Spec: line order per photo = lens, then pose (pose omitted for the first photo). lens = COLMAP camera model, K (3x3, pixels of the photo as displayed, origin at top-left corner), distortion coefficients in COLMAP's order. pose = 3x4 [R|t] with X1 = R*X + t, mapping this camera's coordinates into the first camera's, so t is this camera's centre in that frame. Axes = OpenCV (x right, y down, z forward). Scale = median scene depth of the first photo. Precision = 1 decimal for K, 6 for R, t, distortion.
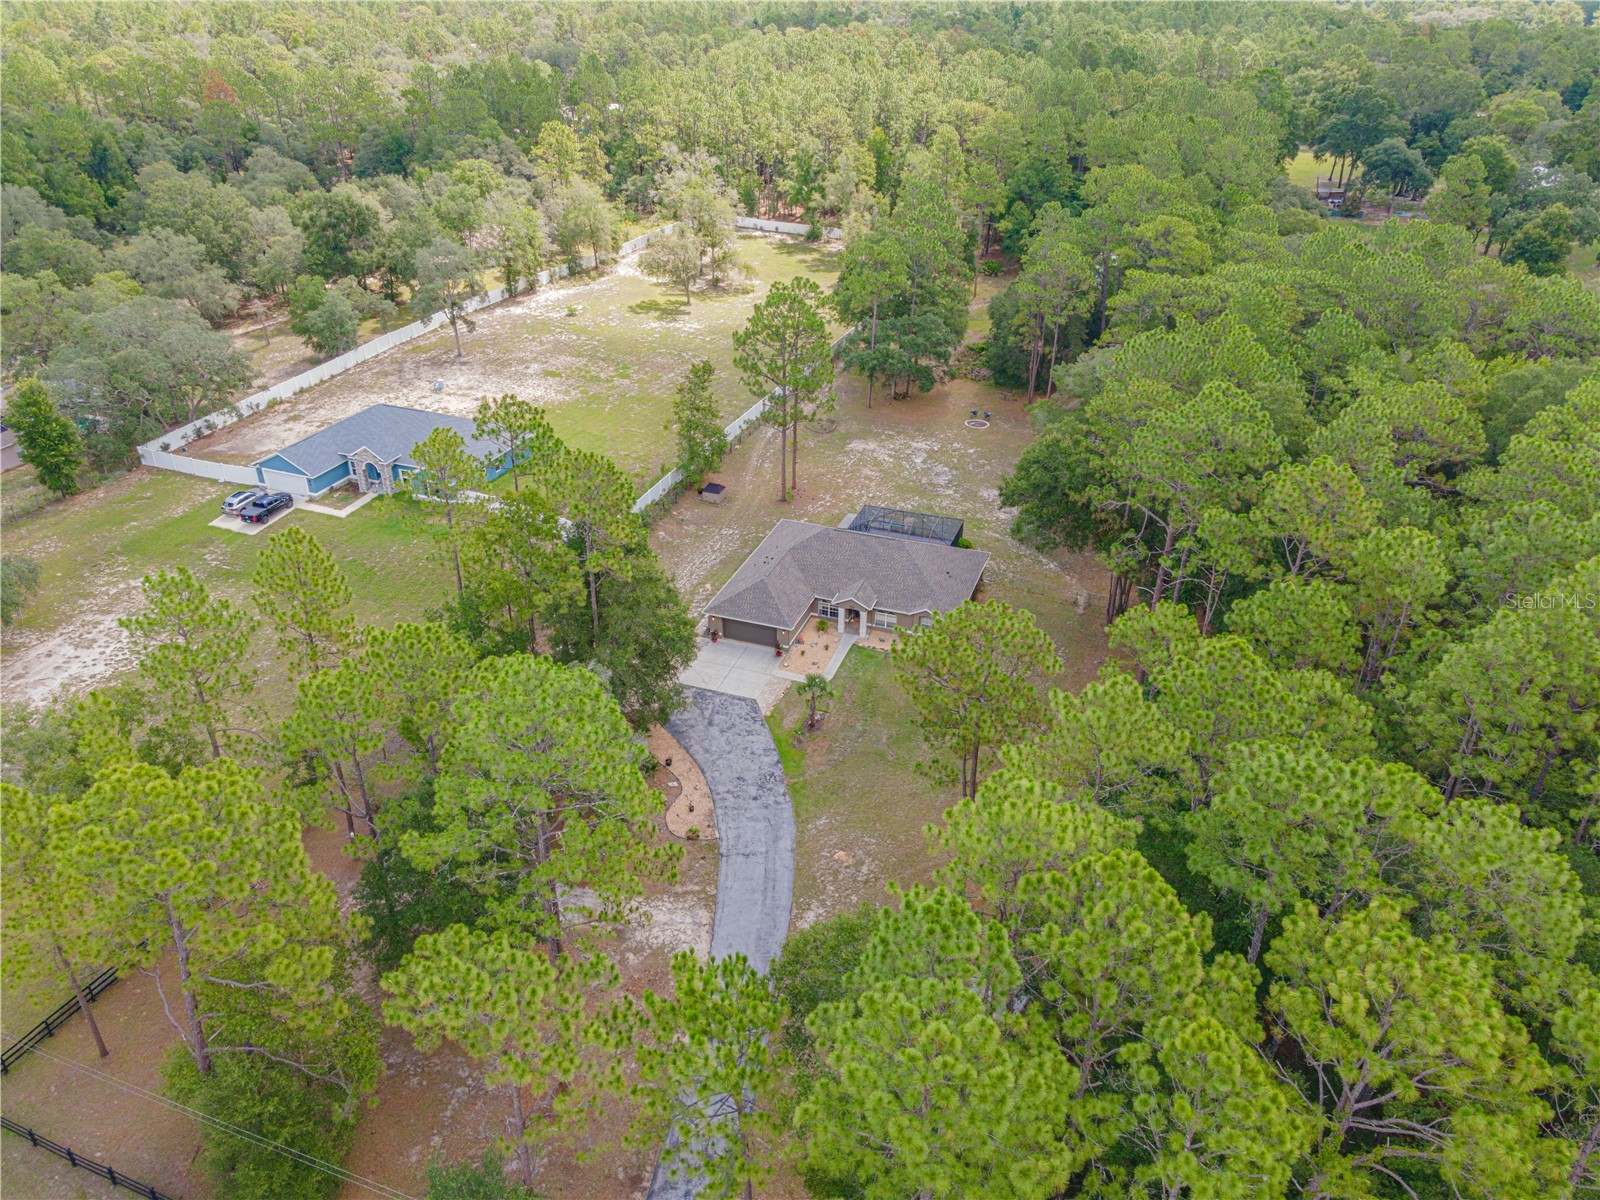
lens RADIAL K [[1147.5, 0, 794.2], [0, 1147.5, 595.6], [0, 0, 1]] dist [0.042220, 0.014584]
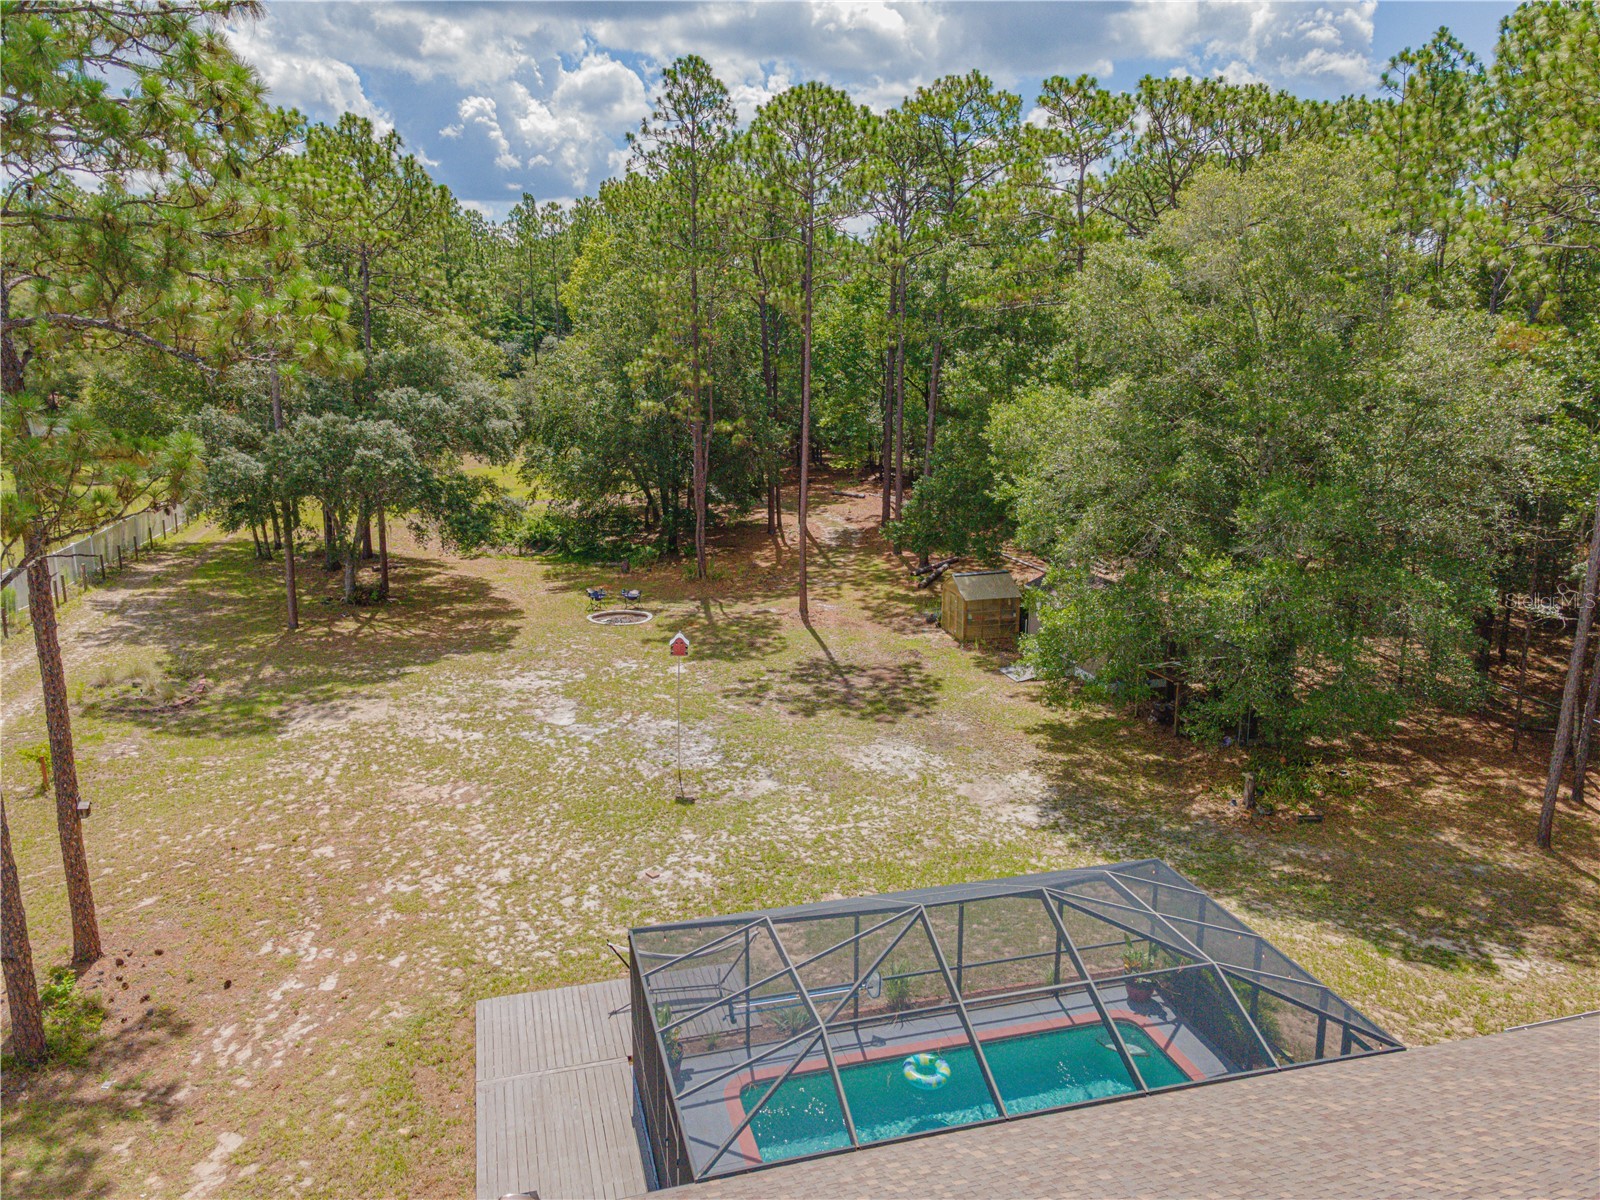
lens RADIAL K [[1147.5, 0, 797.0], [0, 1147.5, 603.3], [0, 0, 1]] dist [0.042220, 0.014584]
pose [[0.811860, -0.142235, 0.566261, -0.006725], [0.291211, 0.939267, -0.181588, -0.084718], [-0.506042, 0.312326, 0.803974, 0.821033]]
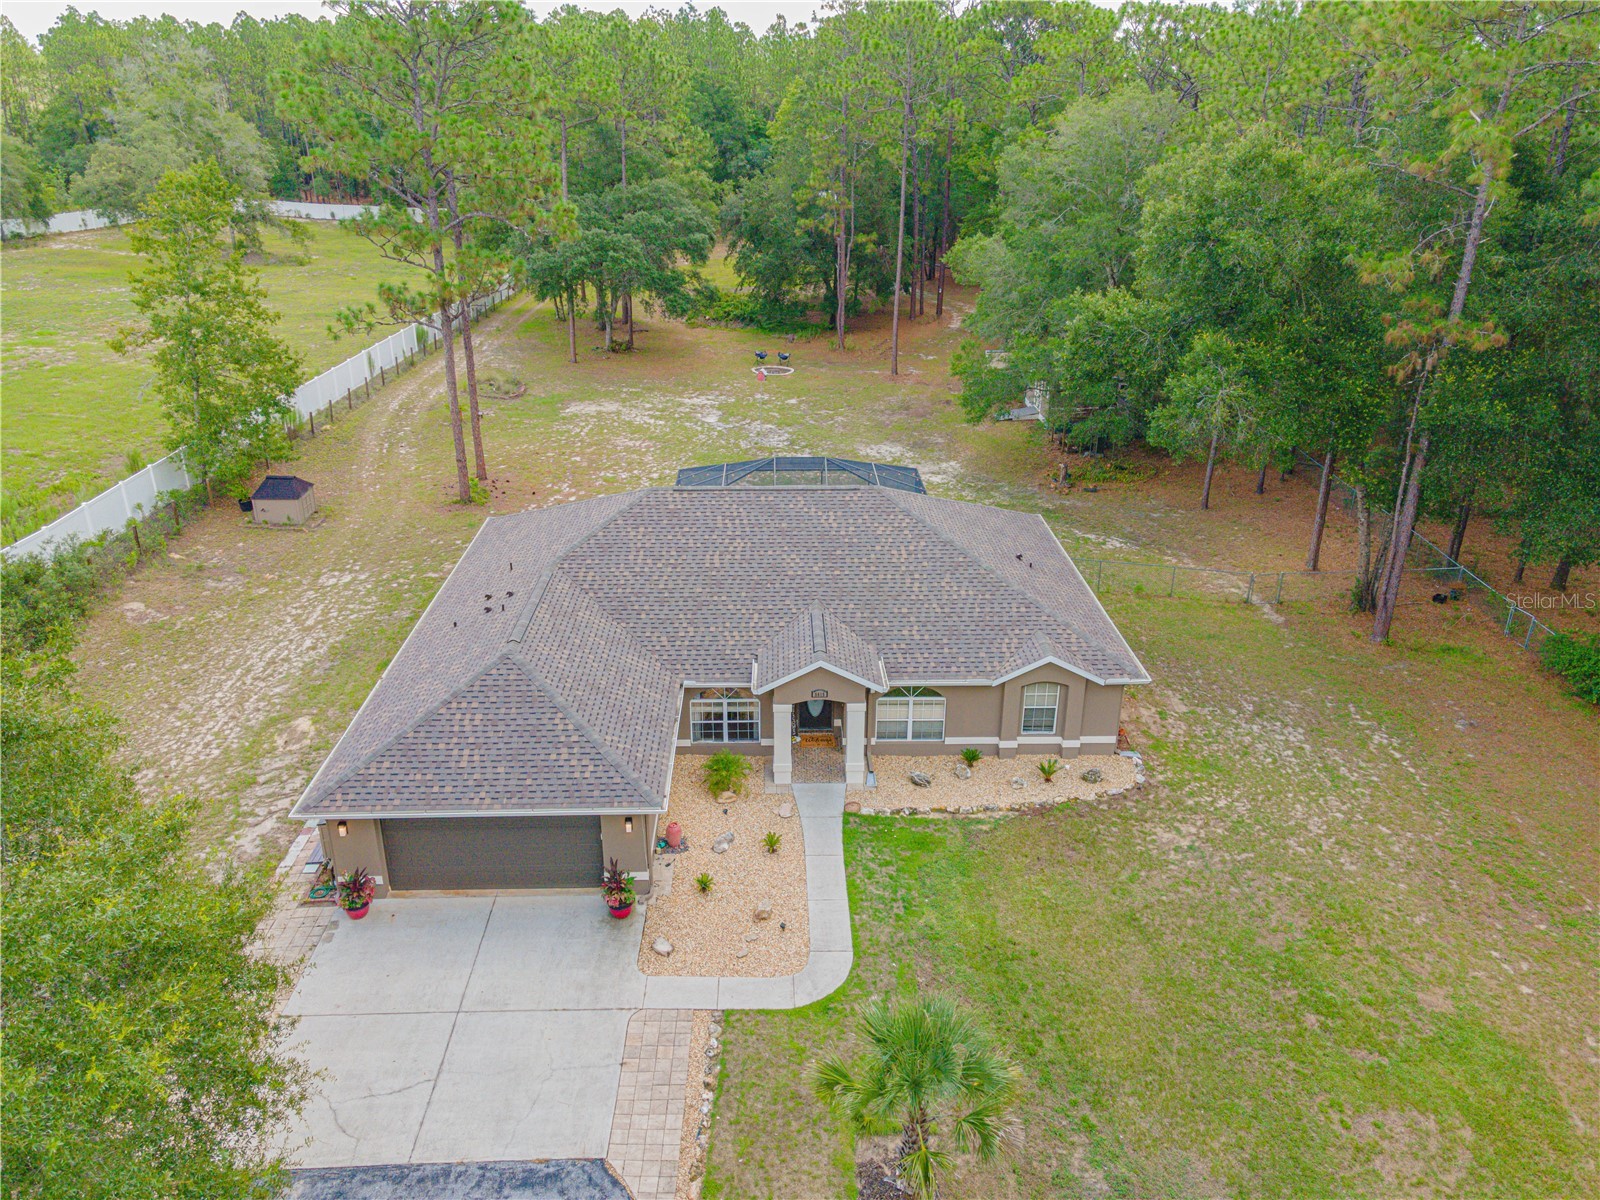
lens RADIAL K [[1147.5, 0, 790.8], [0, 1147.5, 602.9], [0, 0, 1]] dist [0.042220, 0.014584]
pose [[0.932275, -0.147459, 0.330331, -0.045075], [0.180008, 0.981169, -0.070035, 0.005063], [-0.313783, 0.124754, 0.941263, 0.587879]]
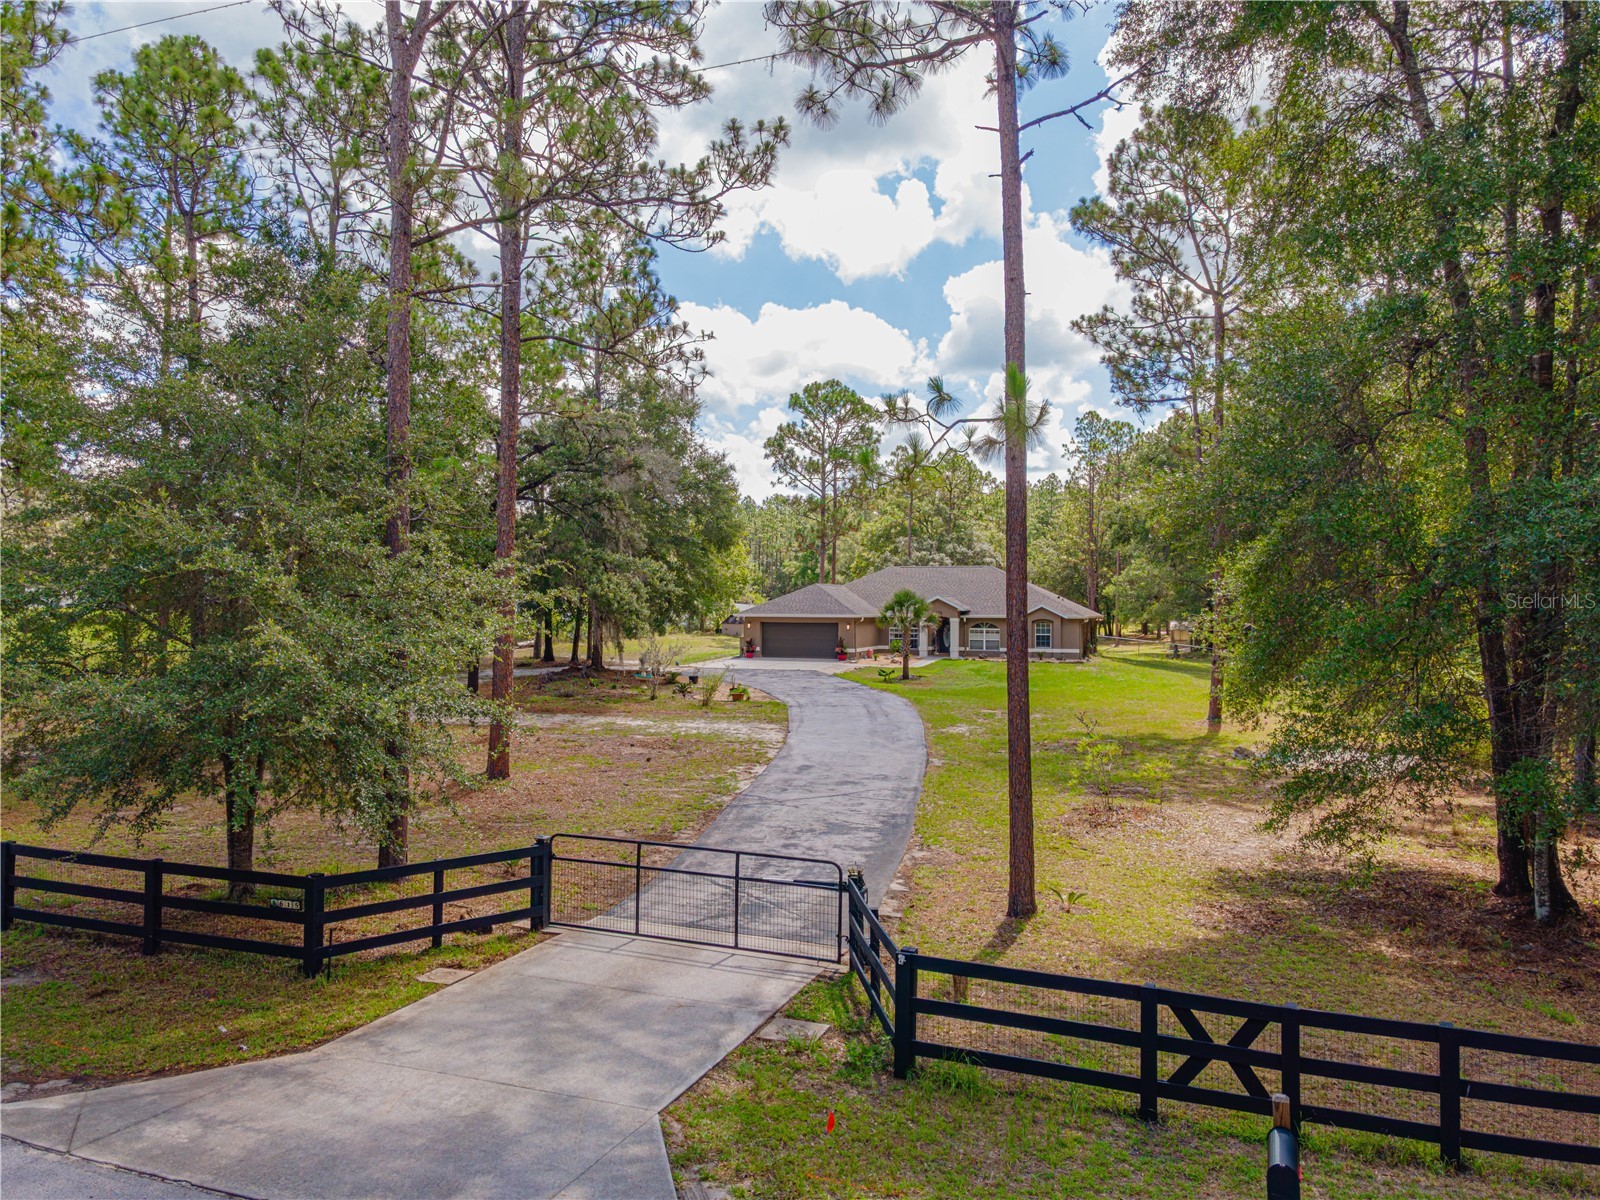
lens RADIAL K [[1147.5, 0, 794.6], [0, 1147.5, 600.3], [0, 0, 1]] dist [0.042220, 0.014584]
pose [[0.999804, -0.000450, 0.019773, -0.046076], [0.010130, 0.870311, -0.492398, 0.299283], [-0.016987, 0.492502, 0.870145, 0.298849]]
